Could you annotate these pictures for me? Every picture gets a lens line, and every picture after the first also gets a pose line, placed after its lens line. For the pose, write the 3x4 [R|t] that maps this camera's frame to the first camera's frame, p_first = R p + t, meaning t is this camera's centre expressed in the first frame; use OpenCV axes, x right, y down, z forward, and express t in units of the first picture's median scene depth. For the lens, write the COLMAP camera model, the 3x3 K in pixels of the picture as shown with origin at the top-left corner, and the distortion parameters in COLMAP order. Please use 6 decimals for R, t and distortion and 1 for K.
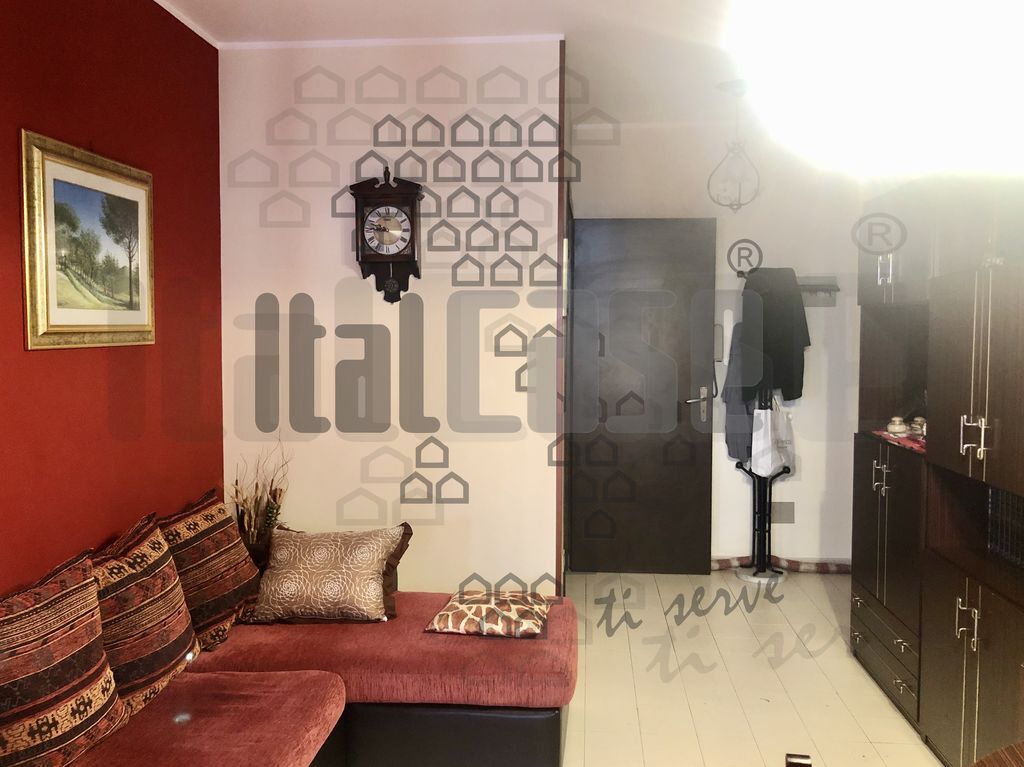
lens RADIAL K [[876.1, 0, 515.0], [0, 876.1, 361.9], [0, 0, 1]] dist [0.002939, 0.011787]
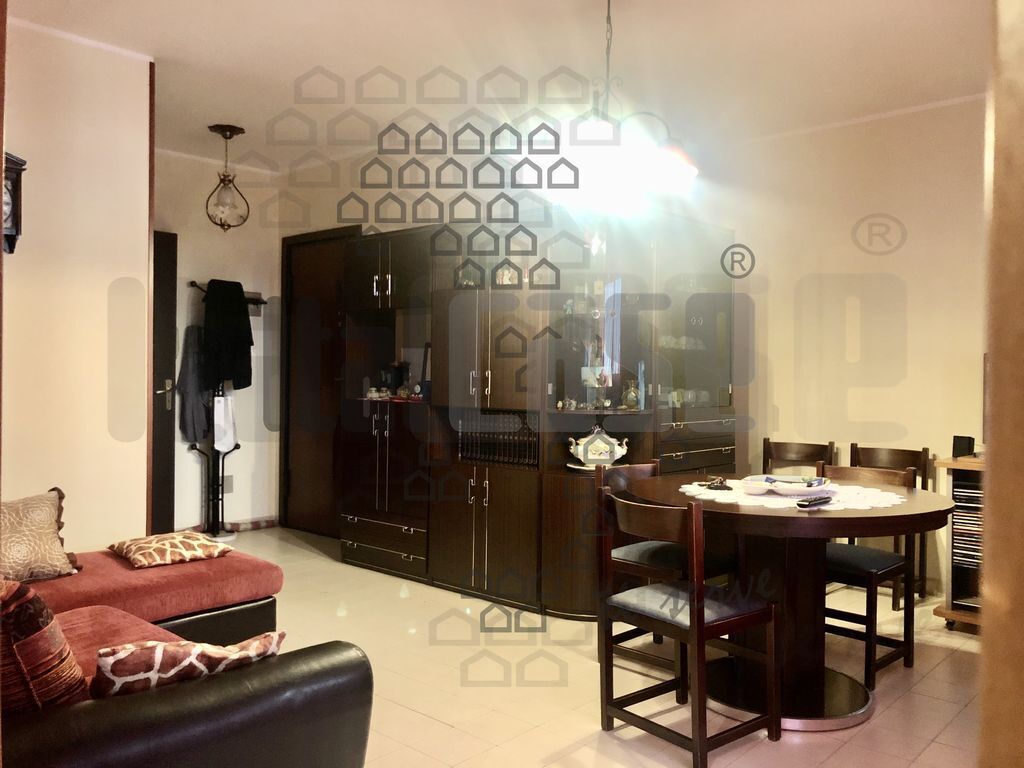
lens RADIAL K [[844.9, 0, 512.9], [0, 844.9, 371.7], [0, 0, 1]] dist [0.004091, -0.000779]
pose [[0.608925, 0.005578, 0.793208, -0.481506], [0.021522, 0.999491, -0.023550, 0.067106], [-0.792936, 0.031411, 0.608495, -0.032766]]
